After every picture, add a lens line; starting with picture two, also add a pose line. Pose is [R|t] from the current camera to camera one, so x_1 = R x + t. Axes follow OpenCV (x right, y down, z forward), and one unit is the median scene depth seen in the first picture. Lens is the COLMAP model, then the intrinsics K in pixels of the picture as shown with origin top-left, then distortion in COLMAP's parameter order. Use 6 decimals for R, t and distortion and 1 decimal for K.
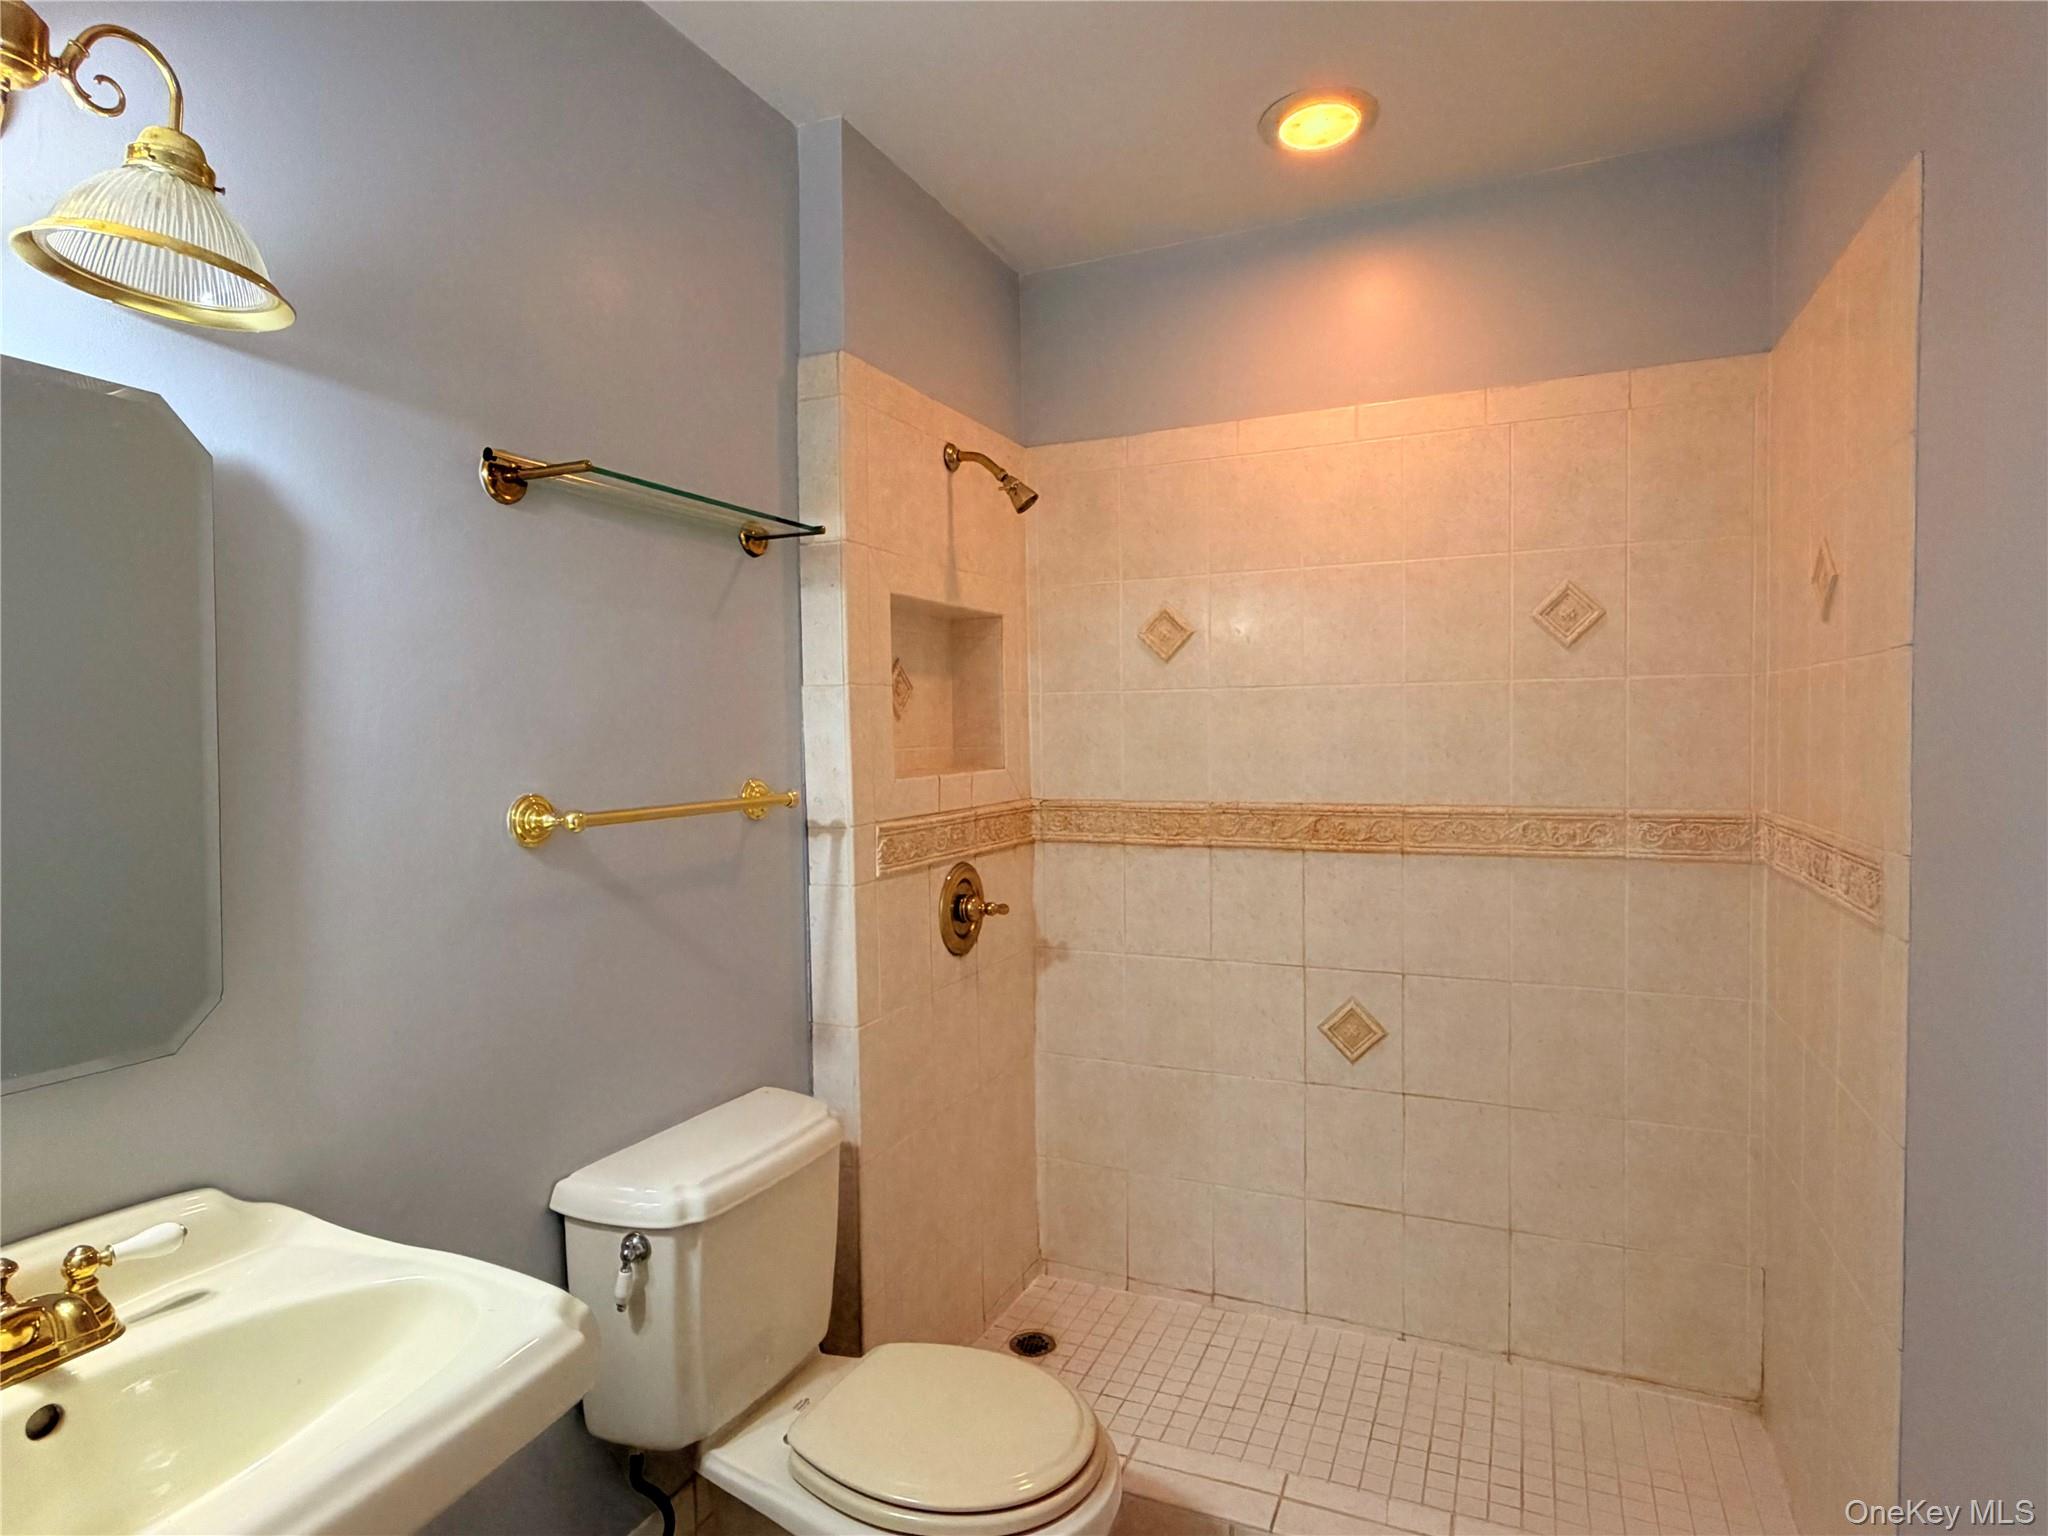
lens RADIAL K [[1118.5, 0, 1024.0], [0, 1118.5, 768.0], [0, 0, 1]] dist [-0.001132, -0.000213]
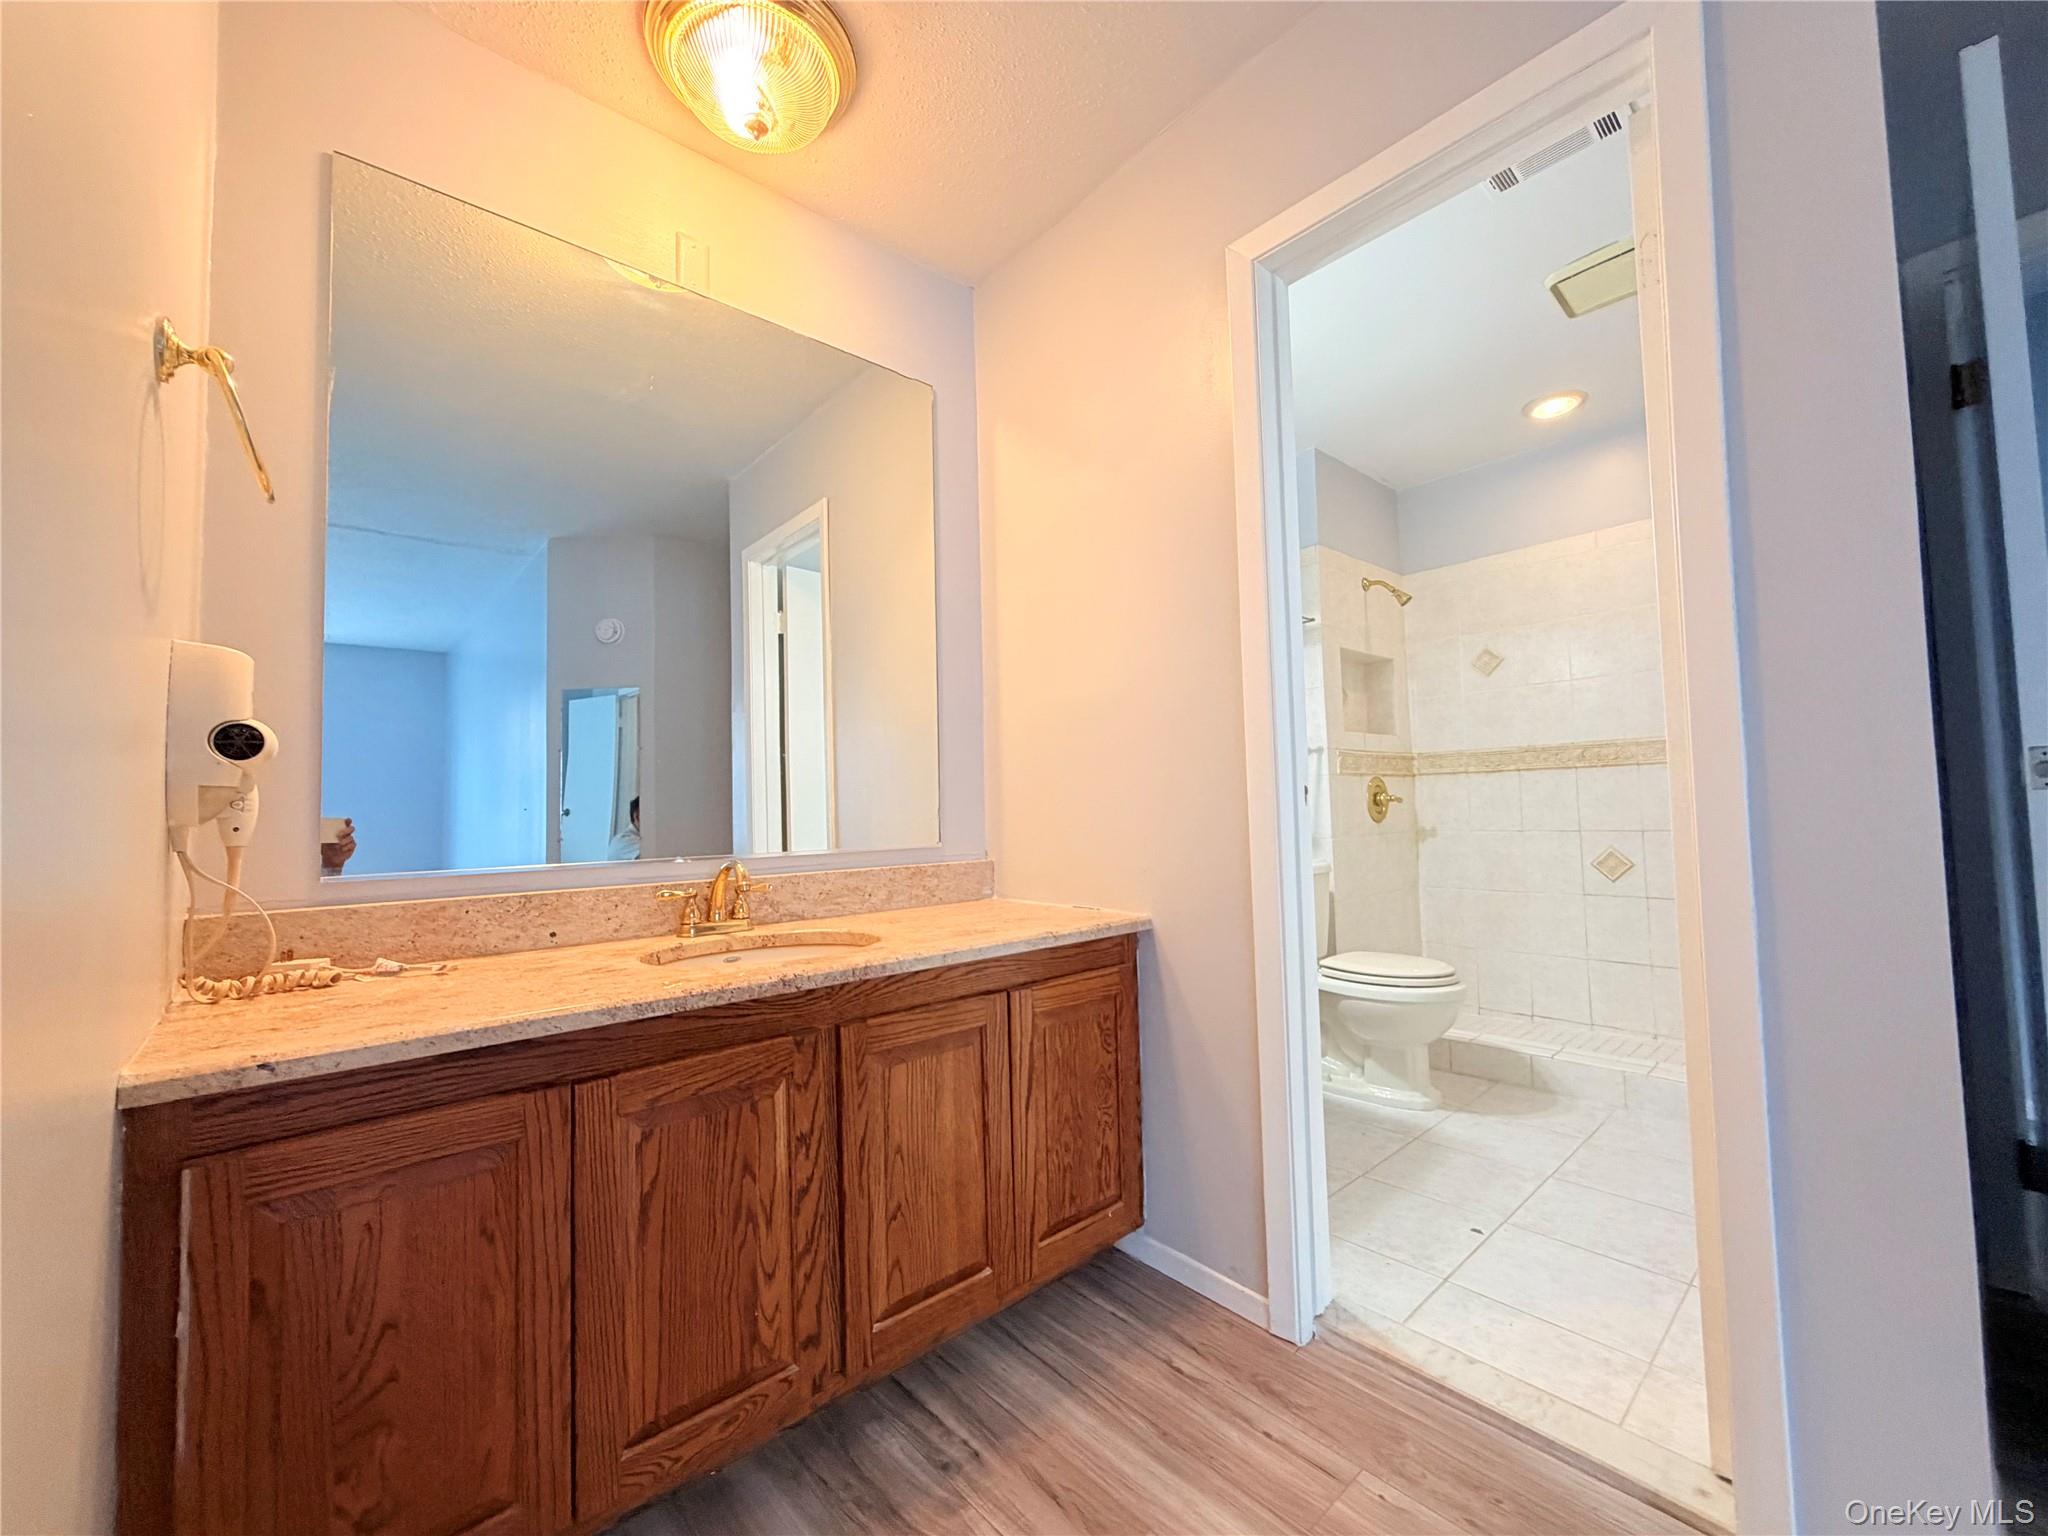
lens RADIAL K [[825.1, 0, 1011.9], [0, 825.1, 770.1], [0, 0, 1]] dist [-0.001452, -0.000012]
pose [[0.907820, -0.030753, -0.418231, -0.029288], [-0.001243, 0.997106, -0.076018, 0.184420], [0.419358, 0.069530, 0.905154, -0.642191]]
